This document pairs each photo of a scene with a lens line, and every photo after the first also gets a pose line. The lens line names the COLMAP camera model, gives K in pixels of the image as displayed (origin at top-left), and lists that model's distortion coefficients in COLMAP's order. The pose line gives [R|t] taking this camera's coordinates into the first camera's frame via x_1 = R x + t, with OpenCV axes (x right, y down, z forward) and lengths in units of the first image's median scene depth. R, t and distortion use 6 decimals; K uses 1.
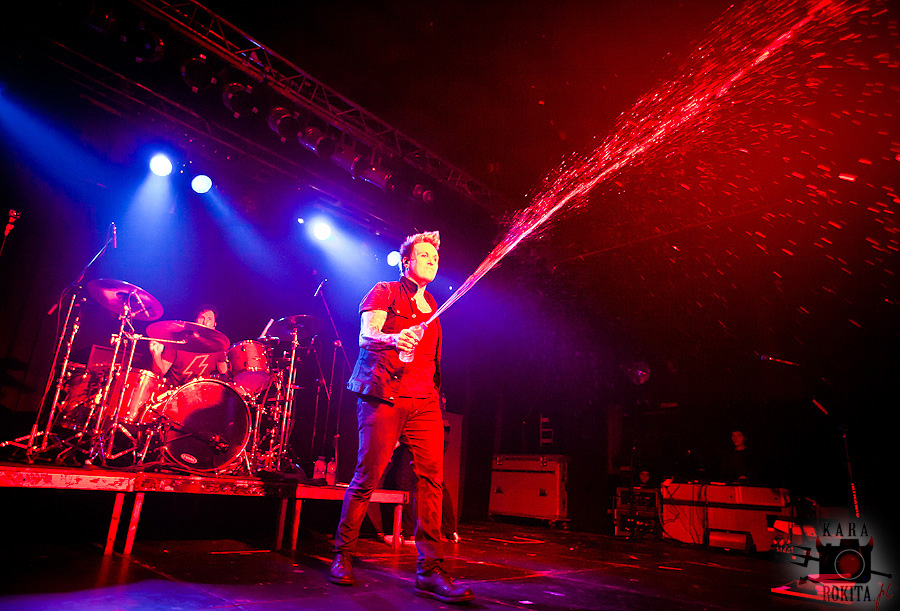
lens RADIAL K [[571.9, 0, 443.1], [0, 571.9, 306.2], [0, 0, 1]] dist [-0.001742, 0.000519]
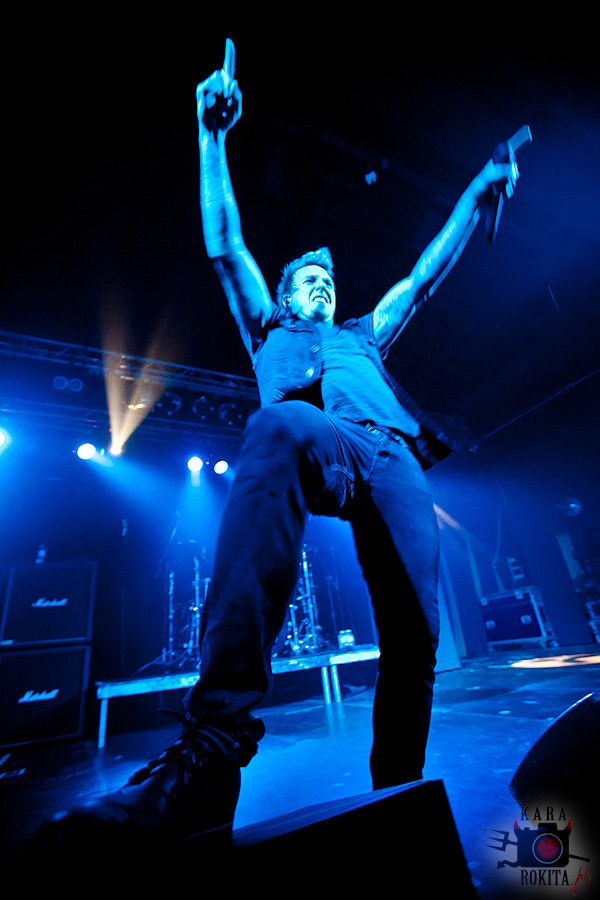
lens RADIAL K [[421.5, 0, 300.0], [0, 421.5, 450.0], [0, 0, 1]] dist [-0.019911, 0.001254]
pose [[0.930706, -0.298143, -0.211889, 0.058346], [0.267828, 0.950030, -0.160347, -0.032625], [0.249107, 0.092486, 0.964050, -0.093821]]
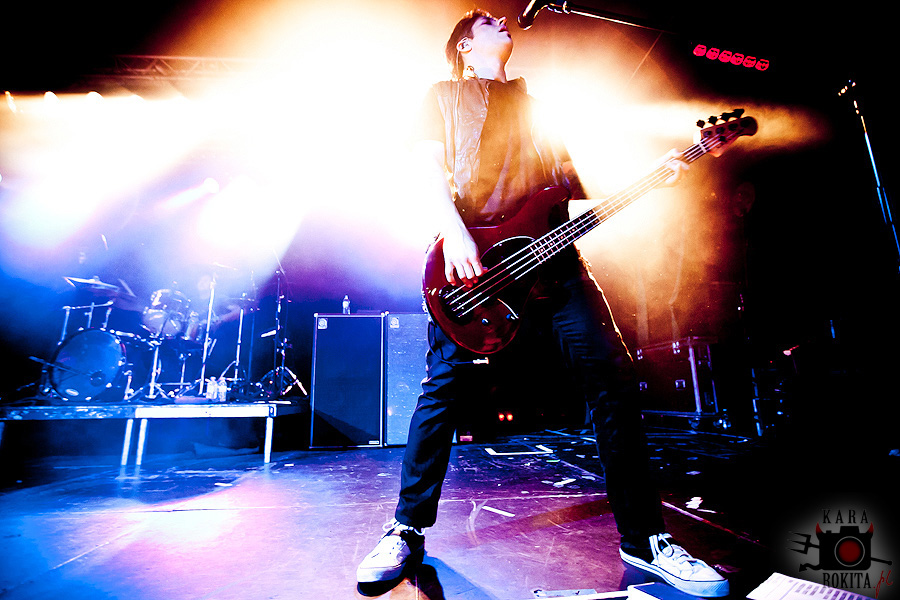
lens RADIAL K [[421.5, 0, 450.0], [0, 421.5, 300.0], [0, 0, 1]] dist [-0.019911, 0.001254]
pose [[0.747166, -0.229851, -0.623628, 0.764582], [0.270285, 0.962286, -0.030843, 0.314292], [0.607198, -0.145512, 0.781113, 0.799165]]
